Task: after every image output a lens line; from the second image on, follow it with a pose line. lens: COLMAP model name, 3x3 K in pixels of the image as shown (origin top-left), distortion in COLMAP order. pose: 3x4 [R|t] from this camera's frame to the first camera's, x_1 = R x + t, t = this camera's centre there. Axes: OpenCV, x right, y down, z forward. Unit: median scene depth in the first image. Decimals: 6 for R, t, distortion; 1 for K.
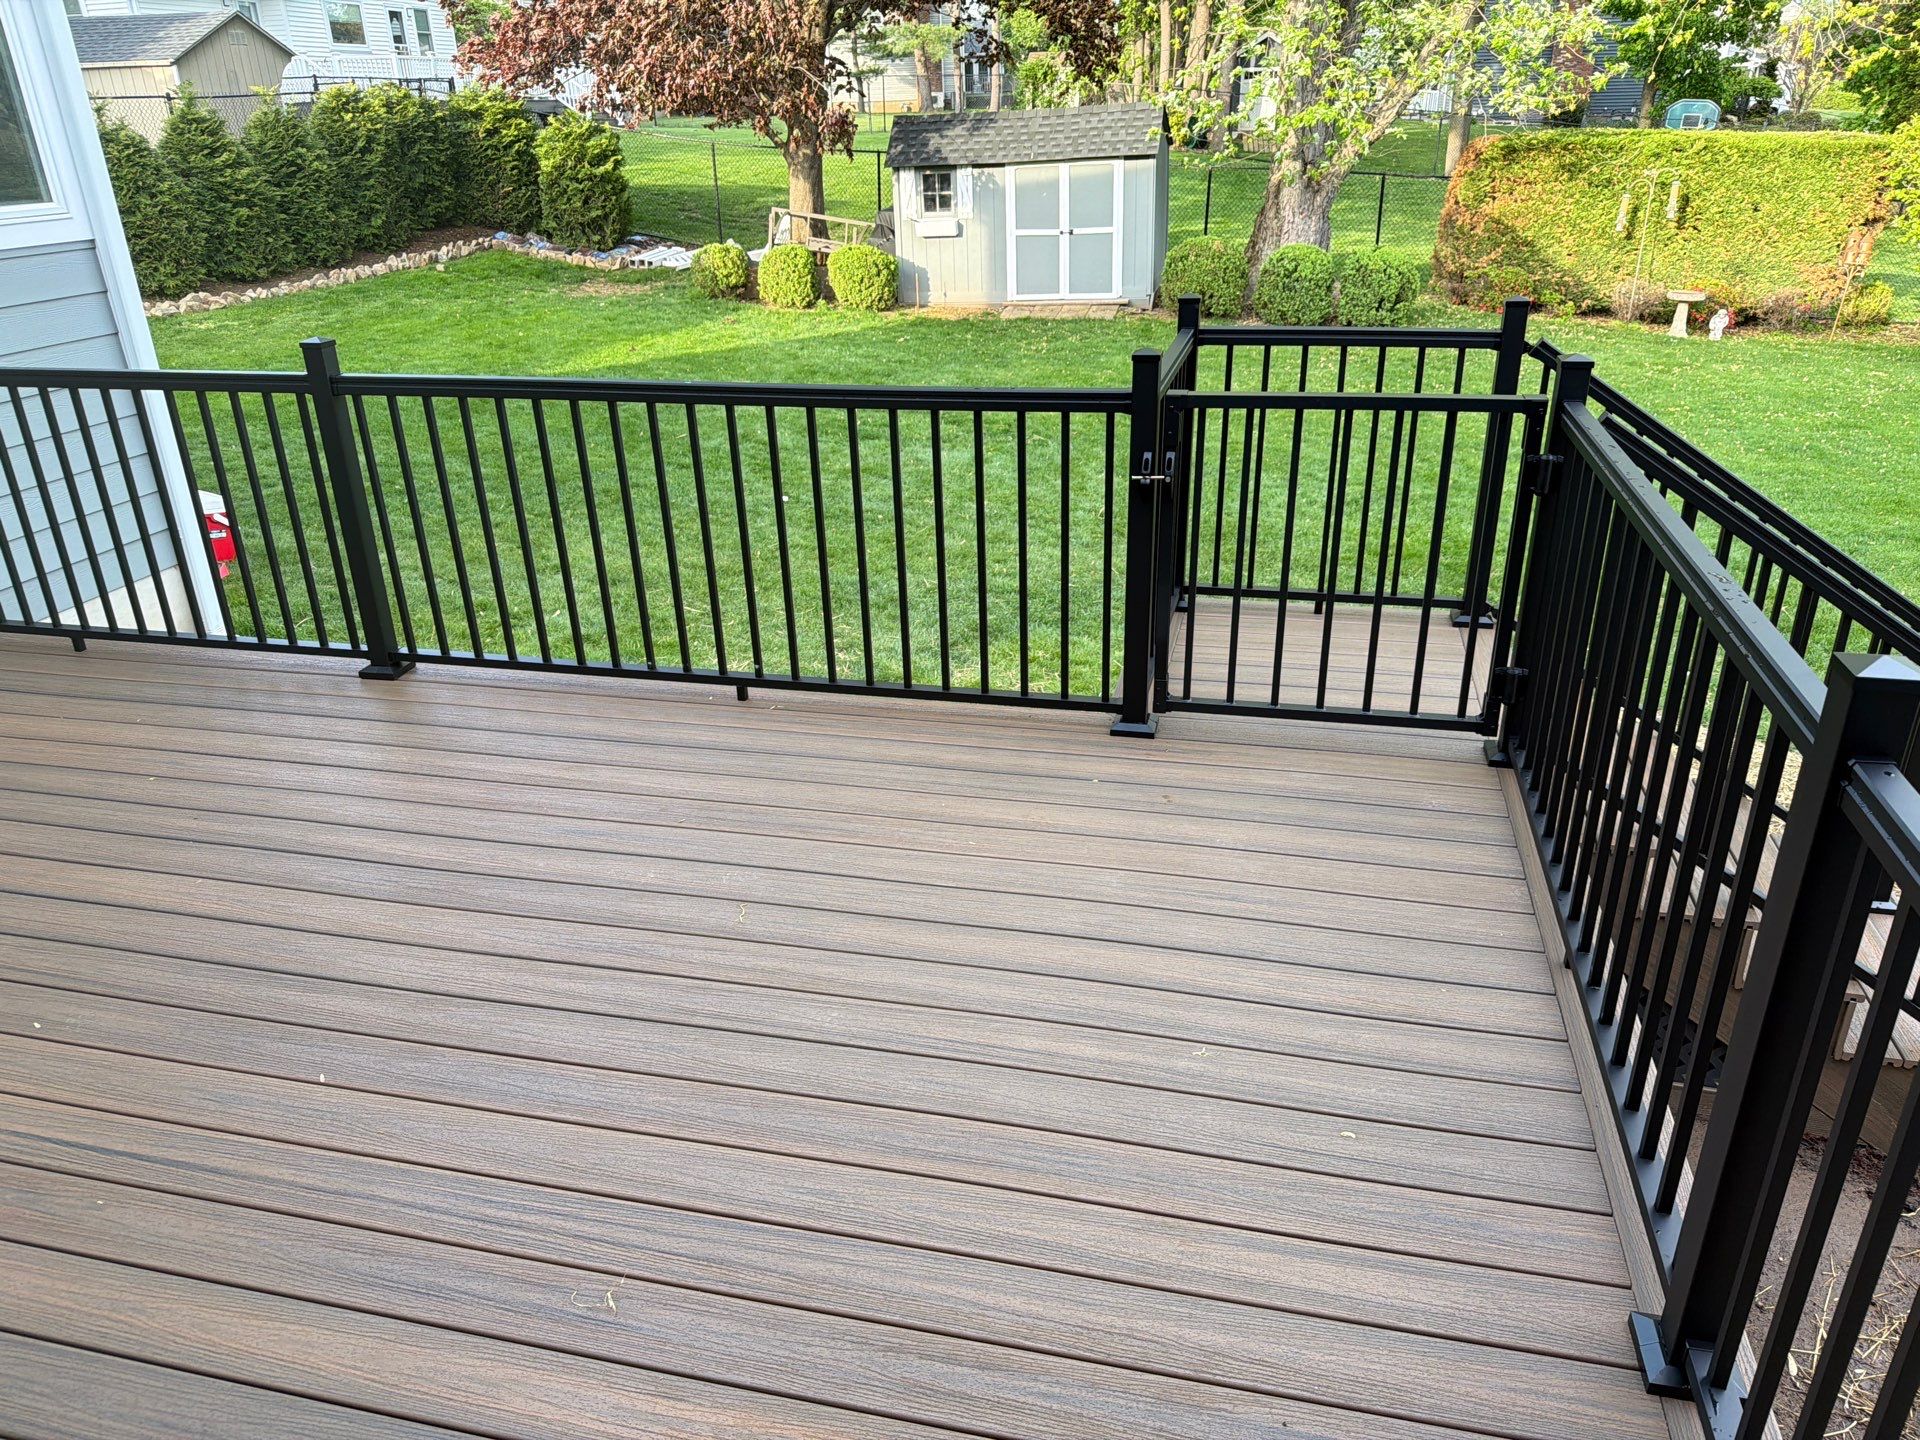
lens RADIAL K [[1352.1, 0, 959.0], [0, 1352.1, 704.5], [0, 0, 1]] dist [0.034282, -0.040692]
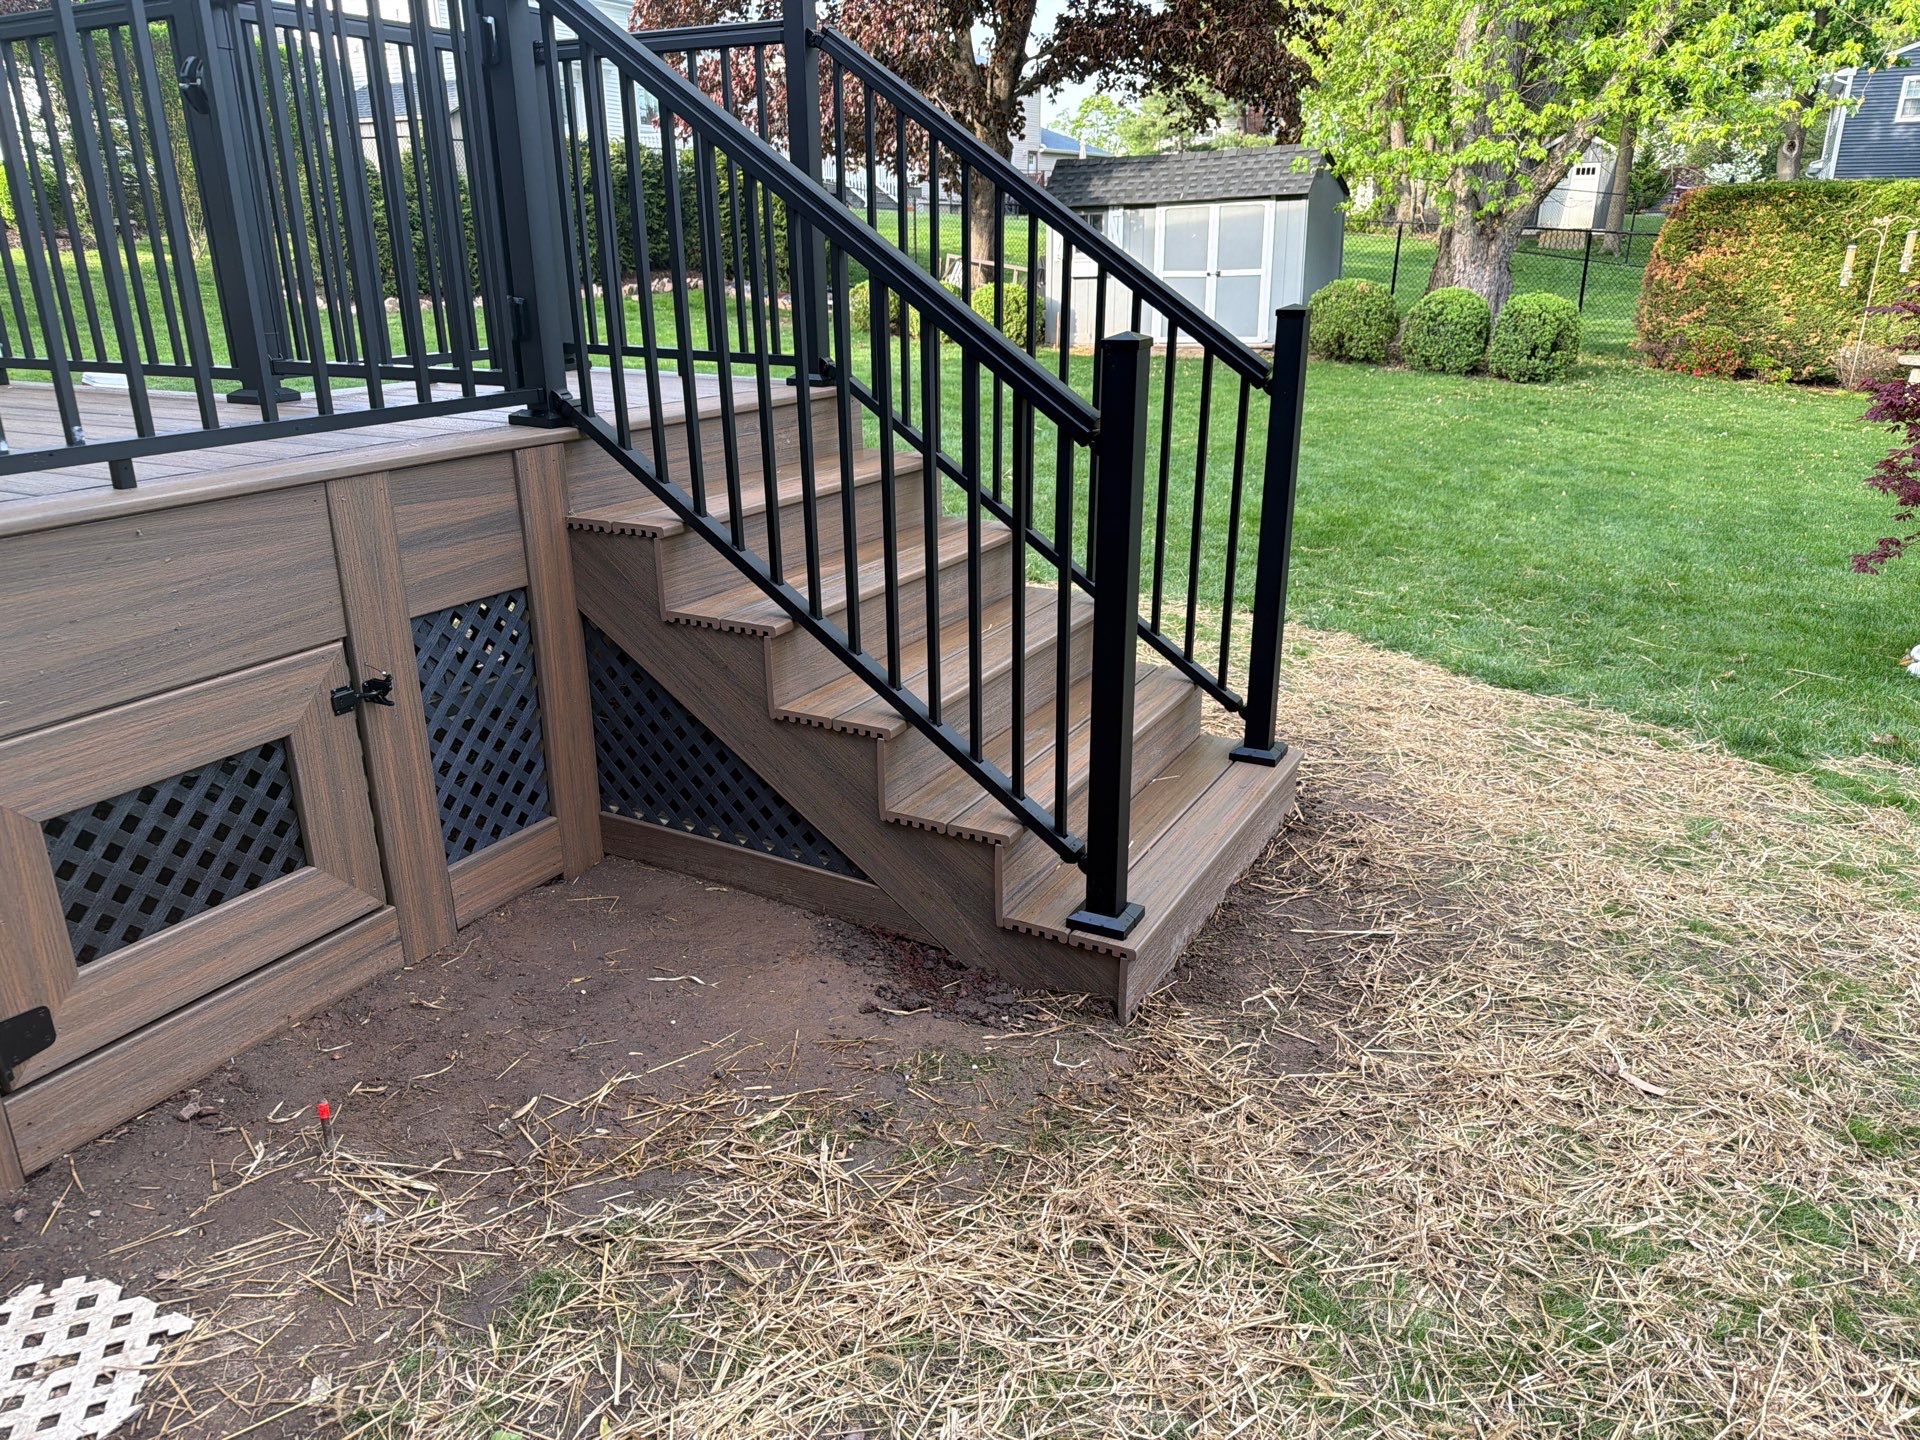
lens RADIAL K [[1352.1, 0, 965.3], [0, 1352.1, 709.1], [0, 0, 1]] dist [0.034282, -0.040692]
pose [[0.967662, 0.100589, -0.231326, 0.553719], [-0.119133, 0.990574, -0.067611, 0.161625], [0.222345, 0.092983, 0.970524, 0.154970]]
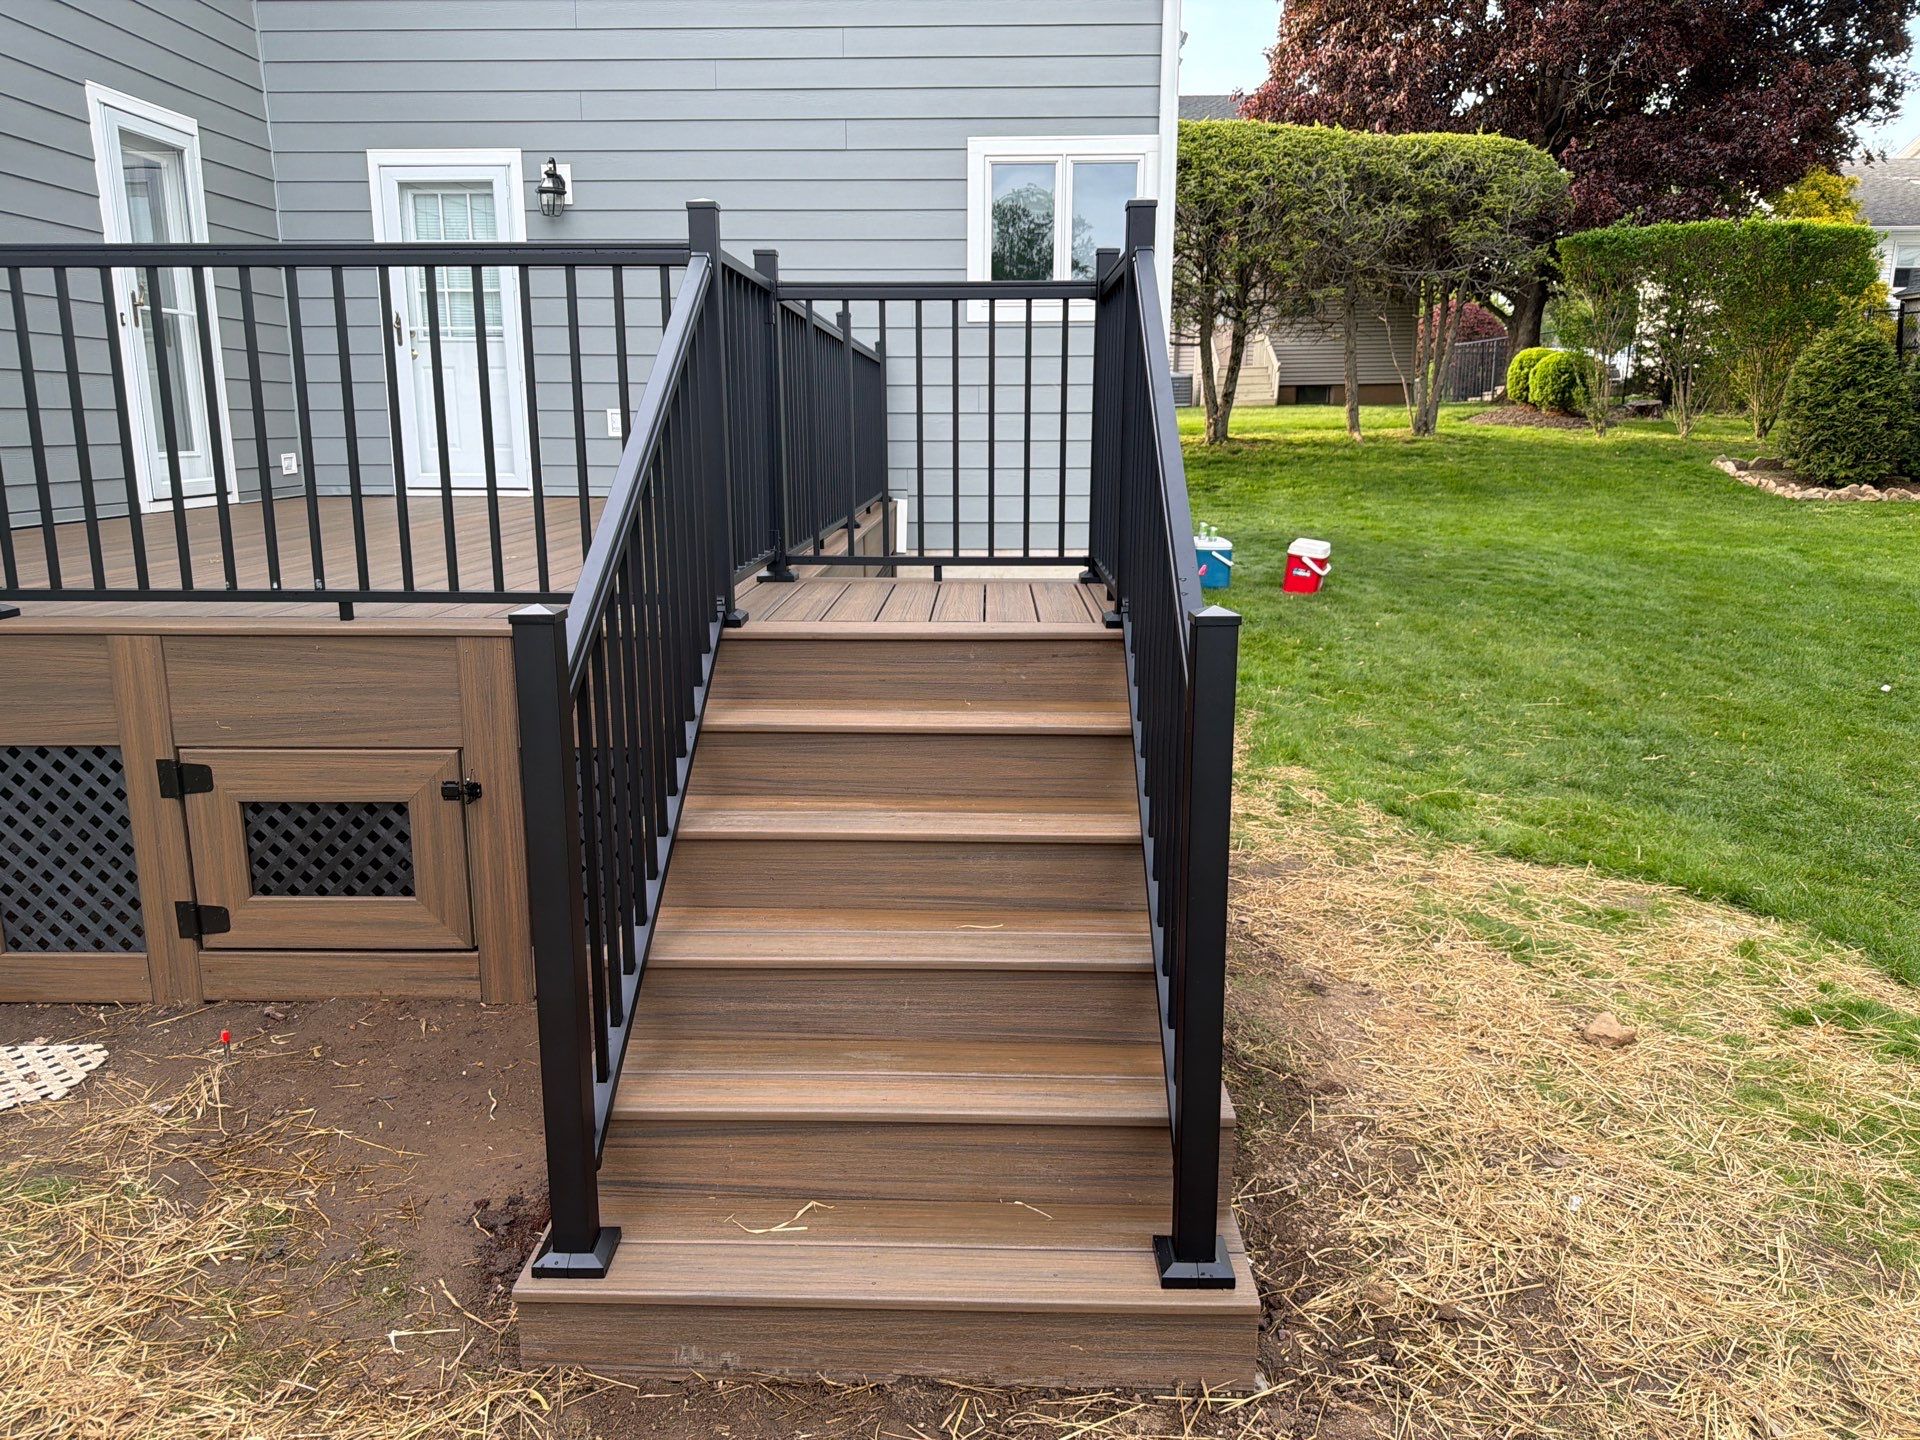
lens RADIAL K [[1352.1, 0, 946.7], [0, 1352.1, 716.4], [0, 0, 1]] dist [0.034282, -0.040692]
pose [[0.200830, 0.230599, -0.952098, 0.887599], [-0.397027, 0.907661, 0.136090, -0.059025], [0.895565, 0.350678, 0.273840, 0.580459]]
